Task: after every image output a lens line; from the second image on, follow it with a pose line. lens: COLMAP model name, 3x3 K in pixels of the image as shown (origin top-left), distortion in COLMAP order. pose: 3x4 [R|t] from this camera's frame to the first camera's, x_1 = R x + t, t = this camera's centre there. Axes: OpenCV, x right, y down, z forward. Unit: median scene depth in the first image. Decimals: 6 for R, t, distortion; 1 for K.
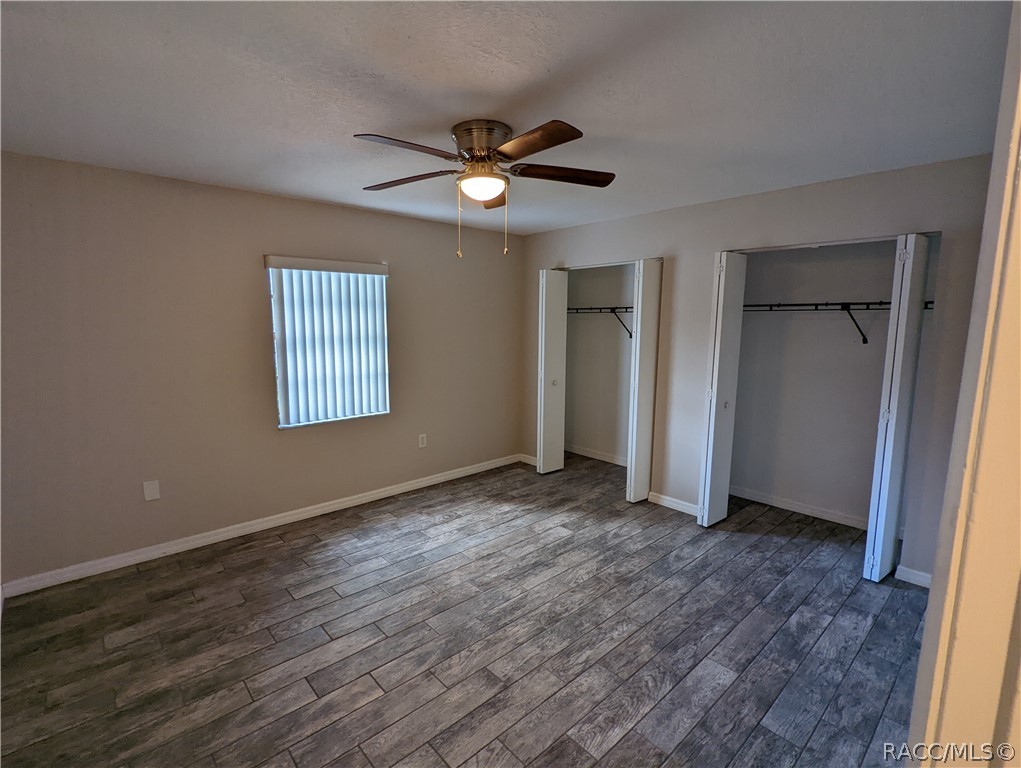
lens RADIAL K [[483.9, 0, 511.9], [0, 483.9, 388.6], [0, 0, 1]] dist [0.003249, 0.000141]
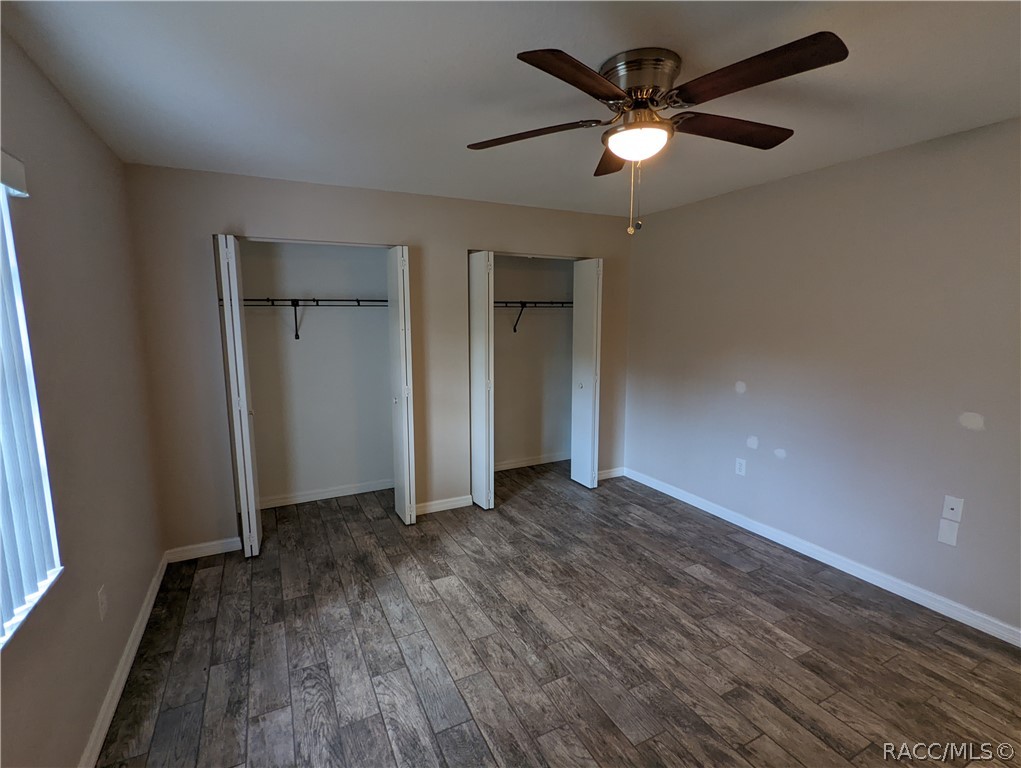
lens RADIAL K [[483.9, 0, 508.1], [0, 483.9, 376.9], [0, 0, 1]] dist [0.003249, 0.000141]
pose [[0.273032, -0.126388, 0.953666, -0.891351], [0.139540, 0.986051, 0.090730, -0.143823], [-0.951831, 0.108302, 0.286859, 0.981311]]
